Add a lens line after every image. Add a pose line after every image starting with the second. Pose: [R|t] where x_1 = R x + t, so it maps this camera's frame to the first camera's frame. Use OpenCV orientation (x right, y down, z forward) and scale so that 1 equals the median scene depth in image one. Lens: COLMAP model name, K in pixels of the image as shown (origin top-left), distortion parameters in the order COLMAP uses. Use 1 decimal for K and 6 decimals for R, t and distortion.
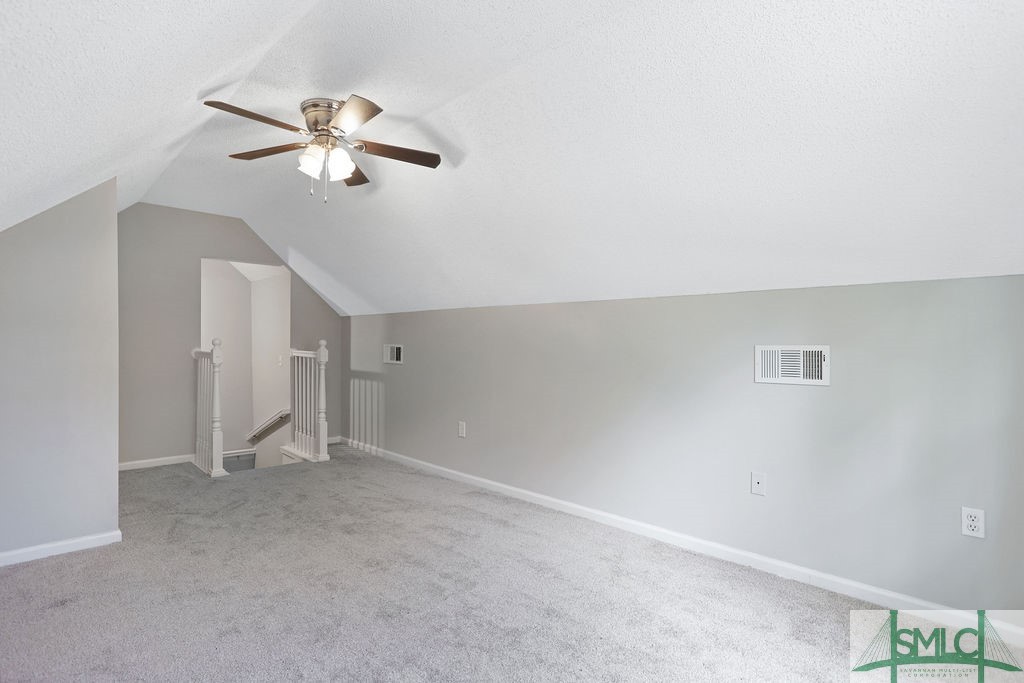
lens RADIAL K [[512.7, 0, 509.1], [0, 512.7, 336.8], [0, 0, 1]] dist [-0.061924, 0.032271]
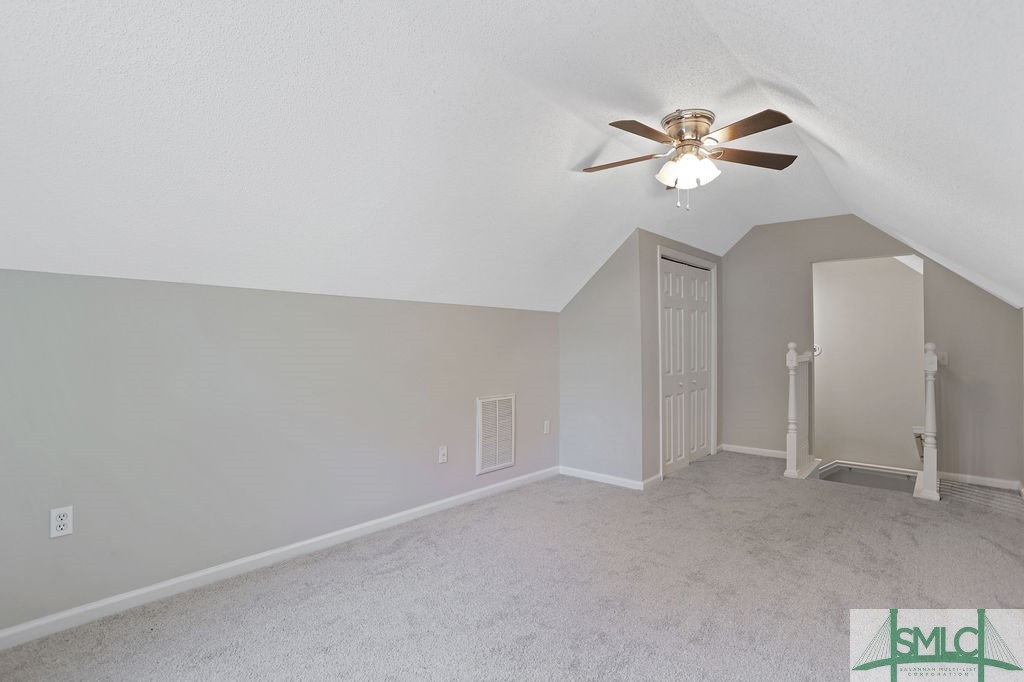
lens RADIAL K [[512.7, 0, 509.1], [0, 512.7, 336.3], [0, 0, 1]] dist [-0.061924, 0.032271]
pose [[0.075922, -0.022314, -0.996864, 0.482804], [0.007607, 0.999733, -0.021799, 0.011916], [0.997085, -0.005929, 0.076071, 0.432919]]
